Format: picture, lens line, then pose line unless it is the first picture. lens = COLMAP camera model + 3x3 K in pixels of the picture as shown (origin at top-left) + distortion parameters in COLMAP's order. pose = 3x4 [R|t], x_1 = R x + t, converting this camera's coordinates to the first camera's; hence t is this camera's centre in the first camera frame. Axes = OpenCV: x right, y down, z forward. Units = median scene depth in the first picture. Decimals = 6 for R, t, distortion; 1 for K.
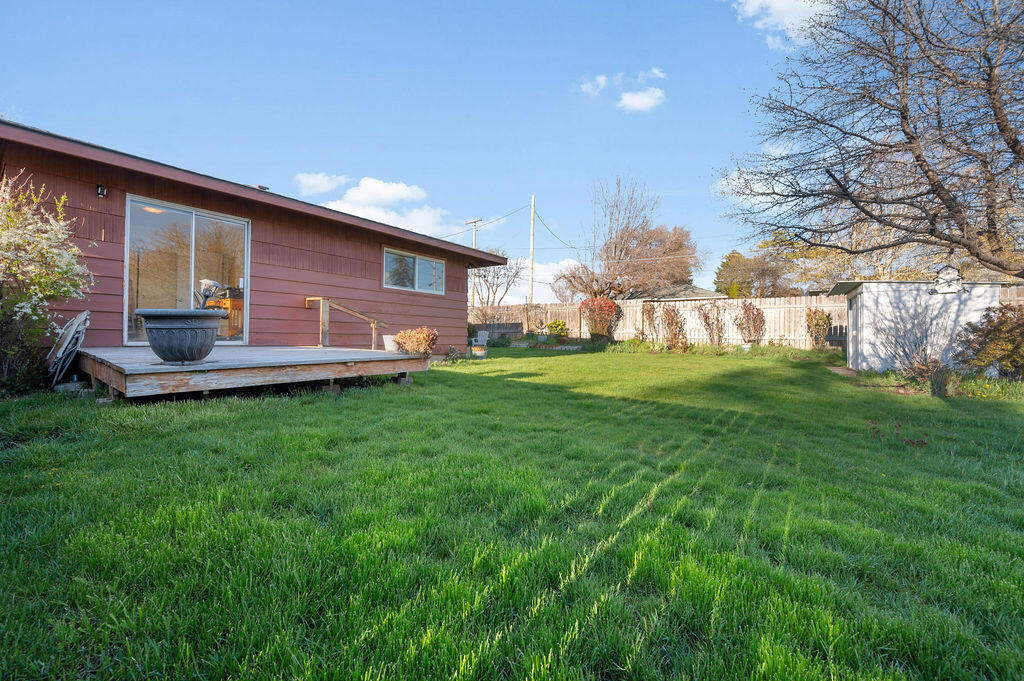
lens RADIAL K [[411.5, 0, 511.6], [0, 411.5, 328.7], [0, 0, 1]] dist [-0.002711, -0.000465]
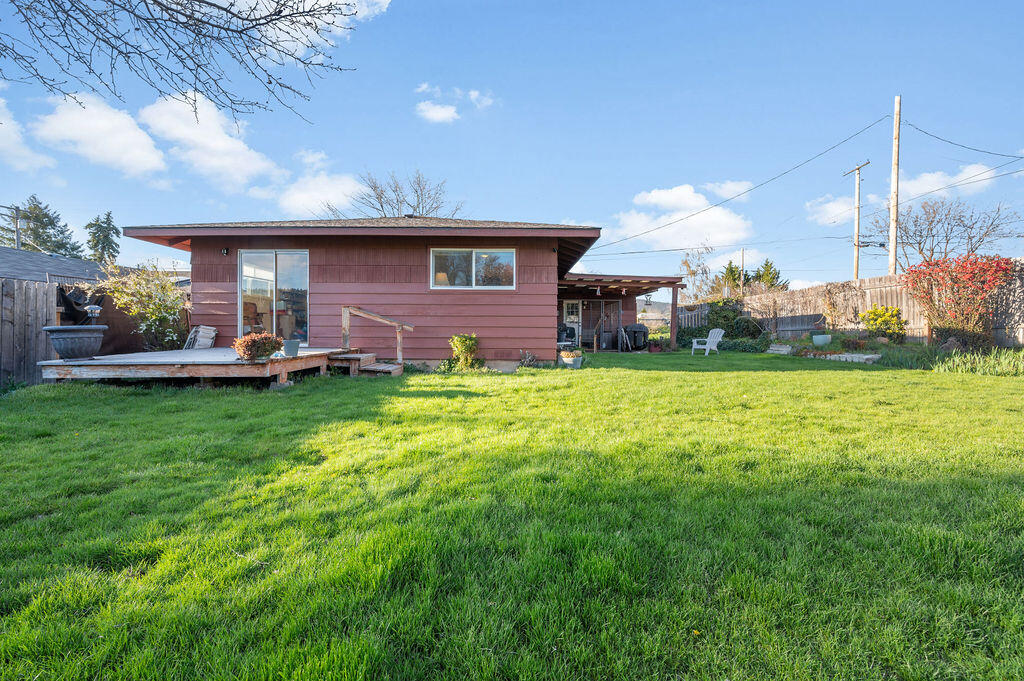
lens RADIAL K [[411.5, 0, 511.6], [0, 411.5, 328.7], [0, 0, 1]] dist [-0.002711, -0.000465]
pose [[0.579192, -0.014662, -0.815060, 0.554957], [0.020590, 0.999782, -0.003353, 0.001004], [0.814931, -0.014840, 0.579367, 0.542751]]
